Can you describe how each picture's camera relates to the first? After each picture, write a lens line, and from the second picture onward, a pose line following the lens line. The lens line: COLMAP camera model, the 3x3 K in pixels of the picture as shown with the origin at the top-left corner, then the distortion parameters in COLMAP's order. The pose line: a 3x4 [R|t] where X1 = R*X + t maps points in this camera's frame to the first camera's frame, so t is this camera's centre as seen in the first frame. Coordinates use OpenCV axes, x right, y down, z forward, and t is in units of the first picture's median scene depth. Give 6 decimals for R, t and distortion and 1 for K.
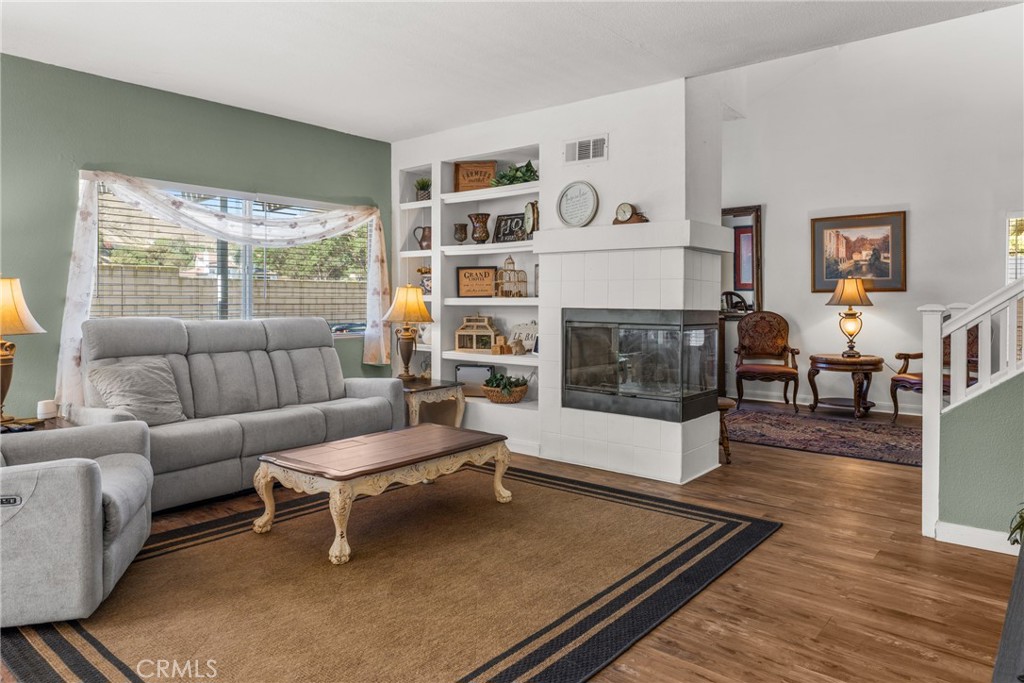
lens RADIAL K [[662.8, 0, 504.2], [0, 662.8, 305.5], [0, 0, 1]] dist [0.000196, 0.000057]
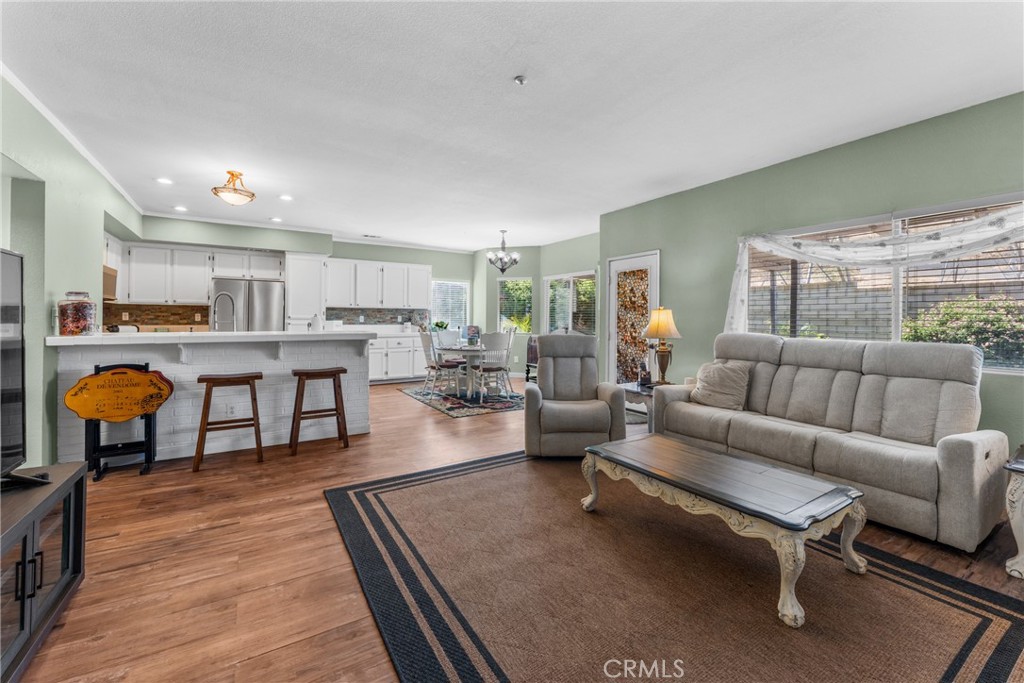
lens RADIAL K [[418.8, 0, 517.4], [0, 418.8, 315.9], [0, 0, 1]] dist [0.000382, -0.000055]
pose [[-0.293928, -0.009979, -0.955775, 0.585843], [-0.014184, 0.999881, -0.006078, -0.009927], [0.955722, 0.011770, -0.294034, 1.022341]]
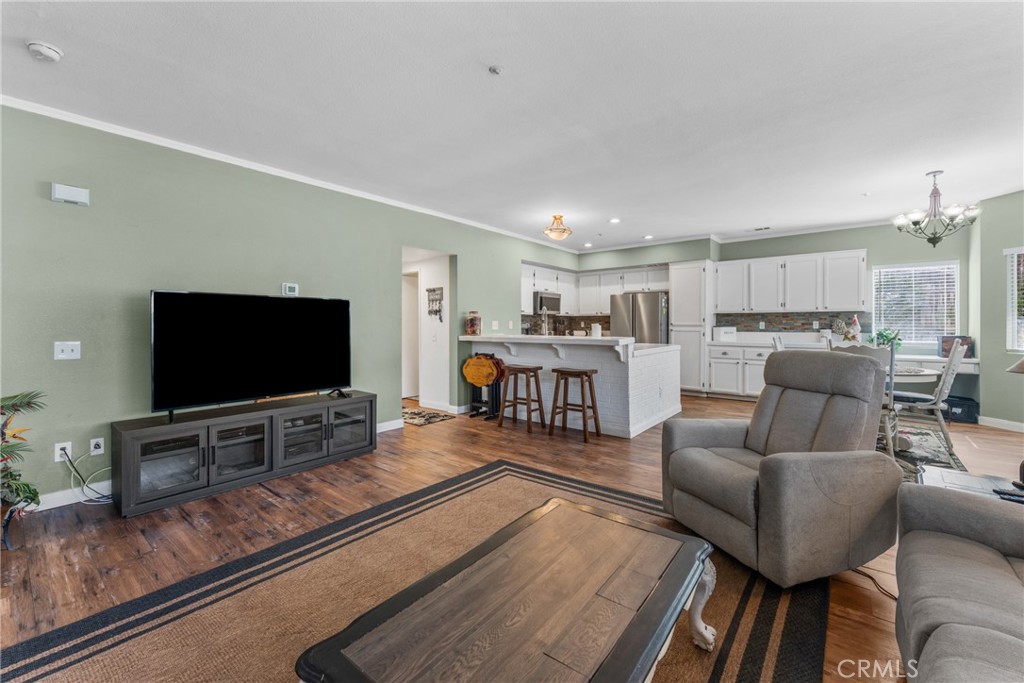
lens RADIAL K [[418.8, 0, 515.0], [0, 418.8, 323.9], [0, 0, 1]] dist [0.000382, -0.000055]
pose [[-0.999256, 0.000763, -0.038550, -0.145412], [0.000526, 0.999981, 0.006150, -0.015829], [0.038554, 0.006126, -0.999238, 1.514656]]
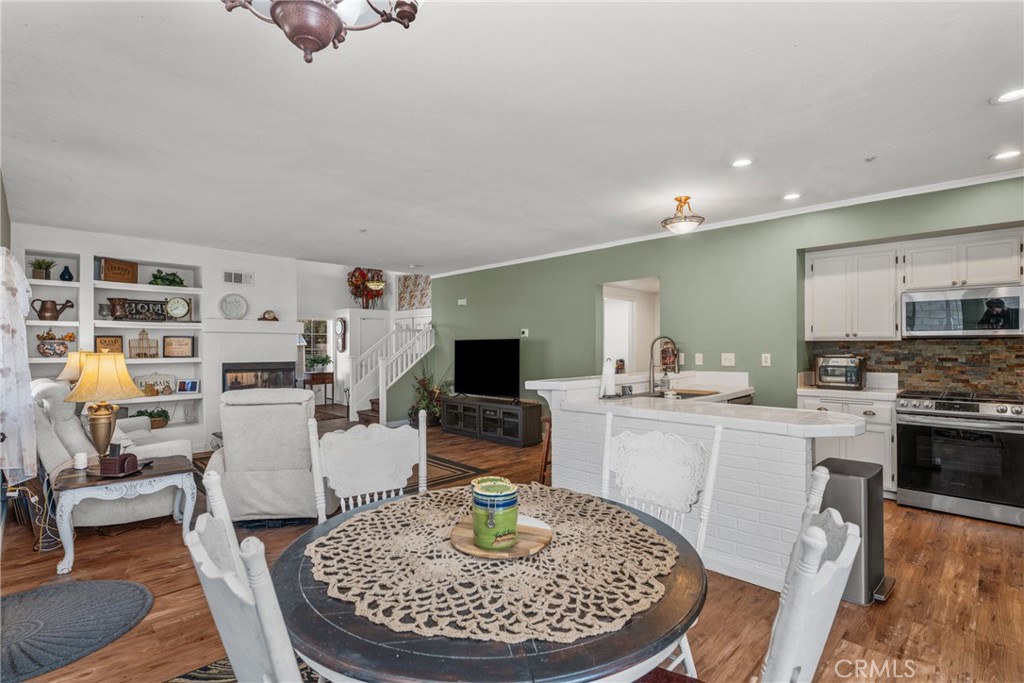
lens RADIAL K [[470.8, 0, 507.0], [0, 470.8, 347.3], [0, 0, 1]] dist [0.000394, 0.000807]
pose [[0.077228, -0.000791, 0.997013, -1.680172], [0.011212, 0.999937, -0.000075, -0.044448], [-0.996950, 0.011185, 0.077232, 0.193769]]
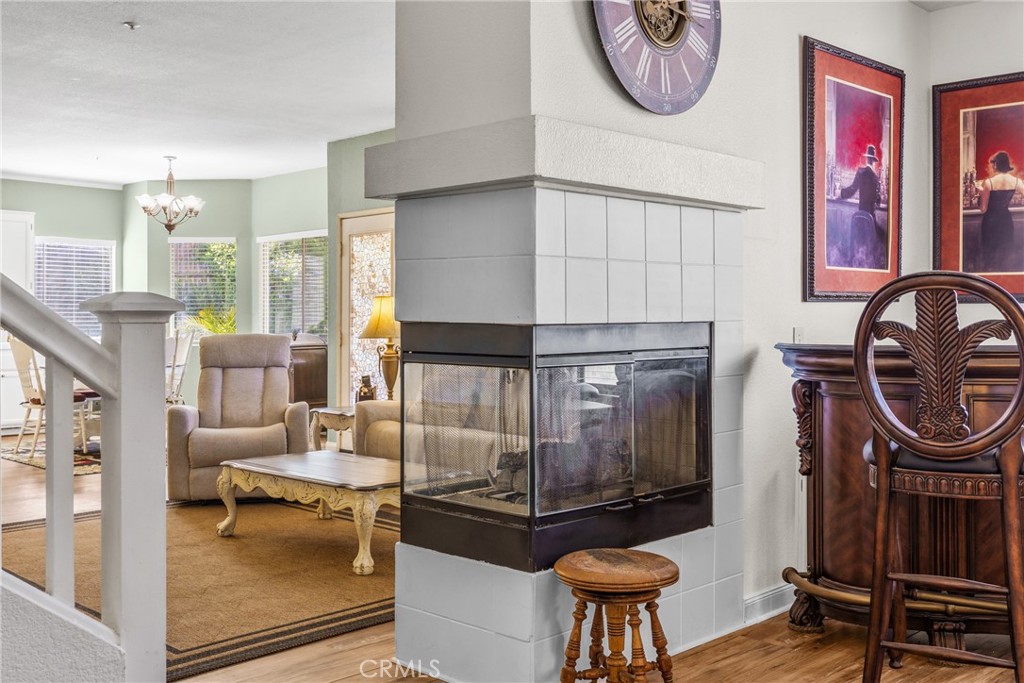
lens RADIAL K [[1007.6, 0, 497.9], [0, 1007.6, 318.6], [0, 0, 1]] dist [0.008468, 0.000000]
pose [[-0.081494, -0.003016, -0.996669, 1.358868], [-0.005415, 0.999982, -0.002583, 0.008136], [0.996659, 0.005187, -0.081509, 1.490032]]
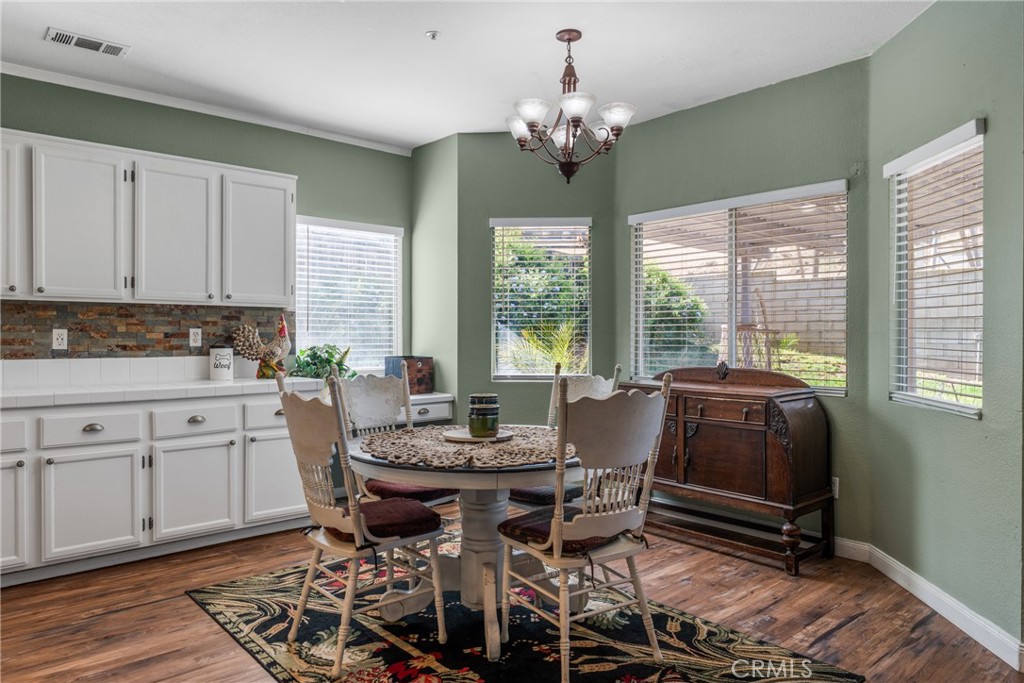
lens RADIAL K [[684.9, 0, 516.4], [0, 684.9, 339.7], [0, 0, 1]] dist [0.000752, 0.002017]
pose [[-0.136361, 0.004190, -0.990650, -0.412660], [-0.007257, 0.999960, 0.005229, -0.005285], [0.990633, 0.007902, -0.136326, 0.383597]]
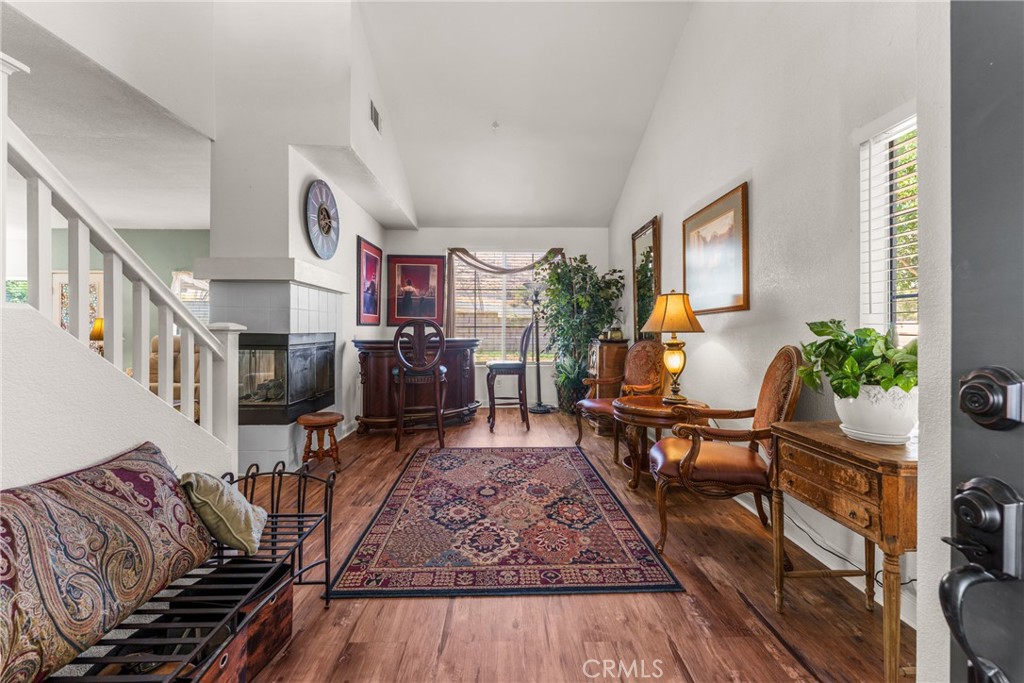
lens RADIAL K [[418.8, 0, 512.0], [0, 418.8, 332.3], [0, 0, 1]] dist [0.000382, -0.000055]
pose [[0.673384, 0.002720, -0.739288, 1.561314], [-0.008521, 0.999955, -0.004082, 0.007108], [0.739244, 0.009048, 0.673377, 1.191686]]
